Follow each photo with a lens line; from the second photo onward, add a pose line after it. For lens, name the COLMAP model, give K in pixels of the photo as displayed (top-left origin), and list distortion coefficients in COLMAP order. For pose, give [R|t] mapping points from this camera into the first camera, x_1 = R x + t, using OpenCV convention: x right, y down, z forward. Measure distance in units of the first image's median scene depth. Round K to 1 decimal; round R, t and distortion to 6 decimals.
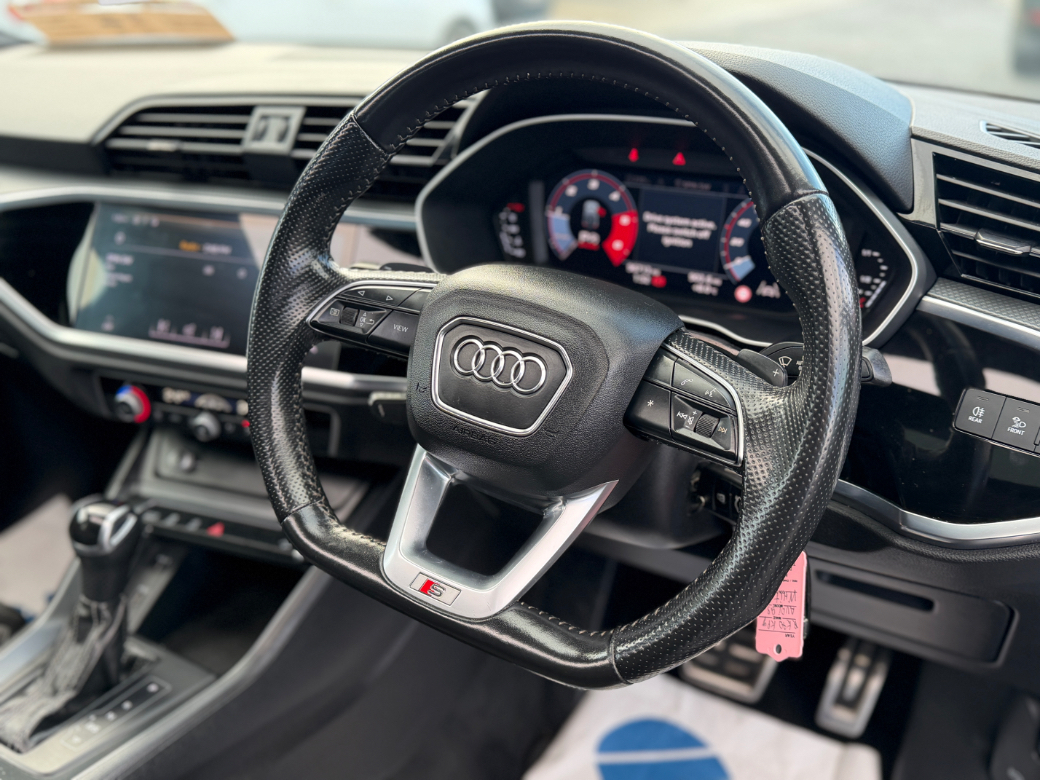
lens RADIAL K [[983.3, 0, 543.9], [0, 983.3, 394.8], [0, 0, 1]] dist [0.051141, 0.000000]
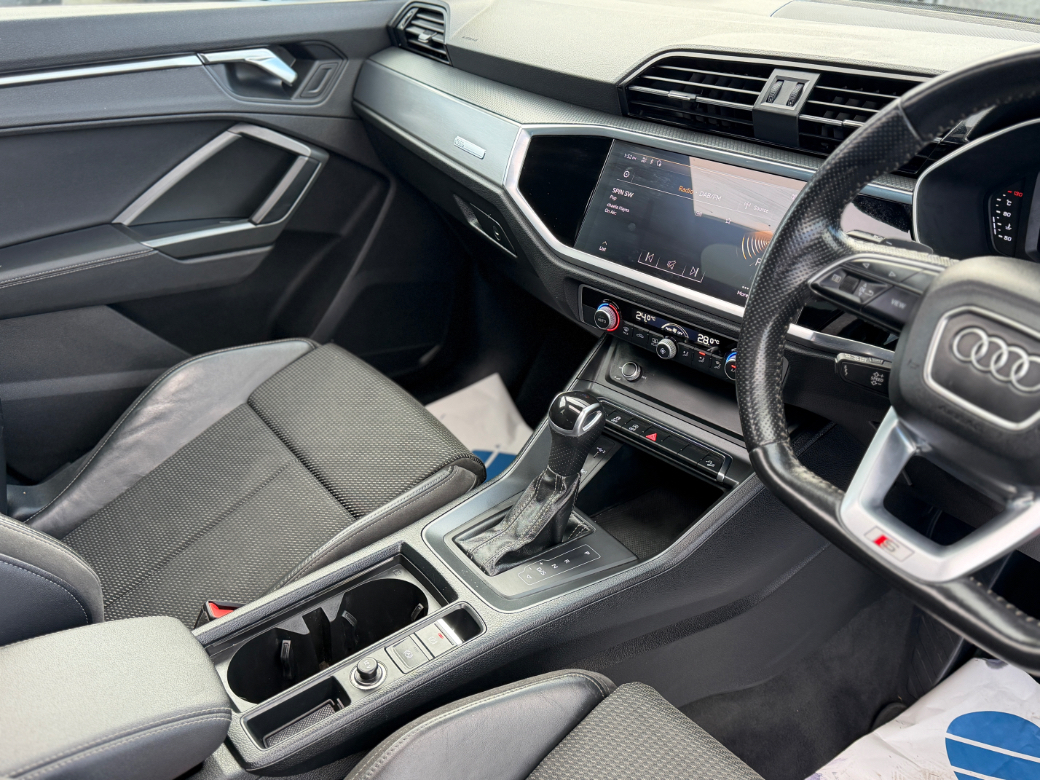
lens RADIAL K [[983.3, 0, 506.3], [0, 983.3, 398.4], [0, 0, 1]] dist [0.051141, 0.000000]
pose [[0.913778, 0.212221, -0.346369, -0.116914], [-0.182054, 0.976203, 0.117831, -0.013904], [0.363132, -0.044614, 0.930669, -0.150444]]
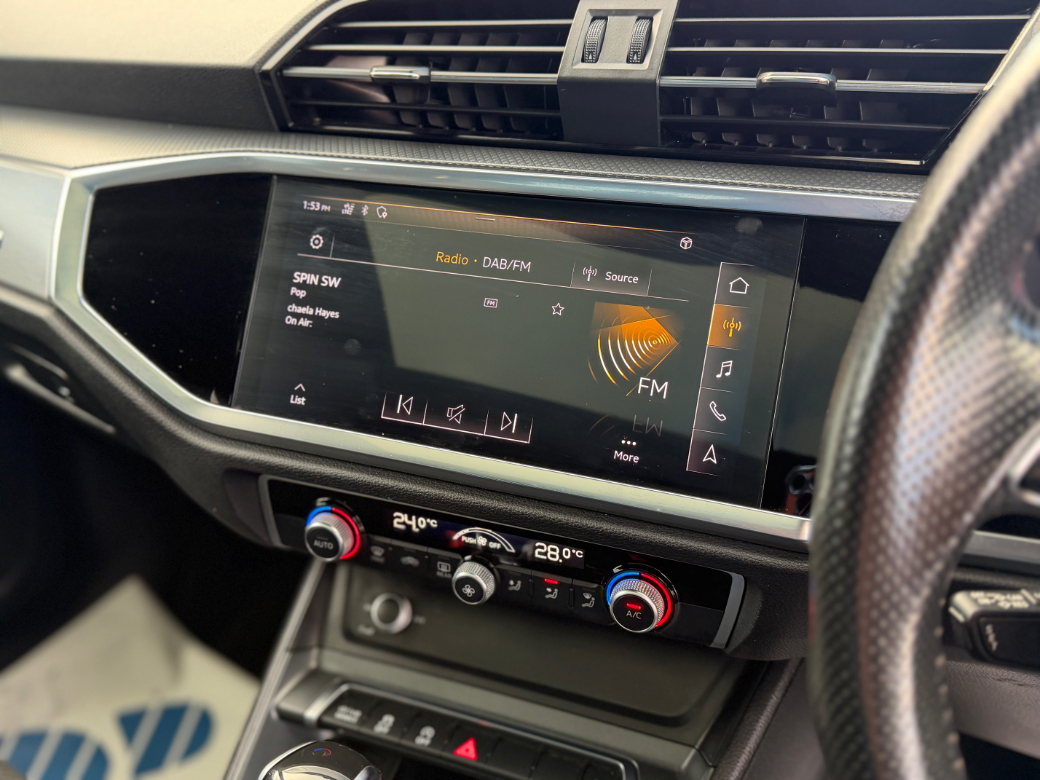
lens RADIAL K [[983.3, 0, 509.5], [0, 983.3, 366.6], [0, 0, 1]] dist [0.051141, 0.000000]
pose [[0.999772, 0.004819, -0.020822, -0.352636], [-0.004881, 0.999984, -0.002949, -0.098363], [0.020808, 0.003050, 0.999779, 0.514706]]
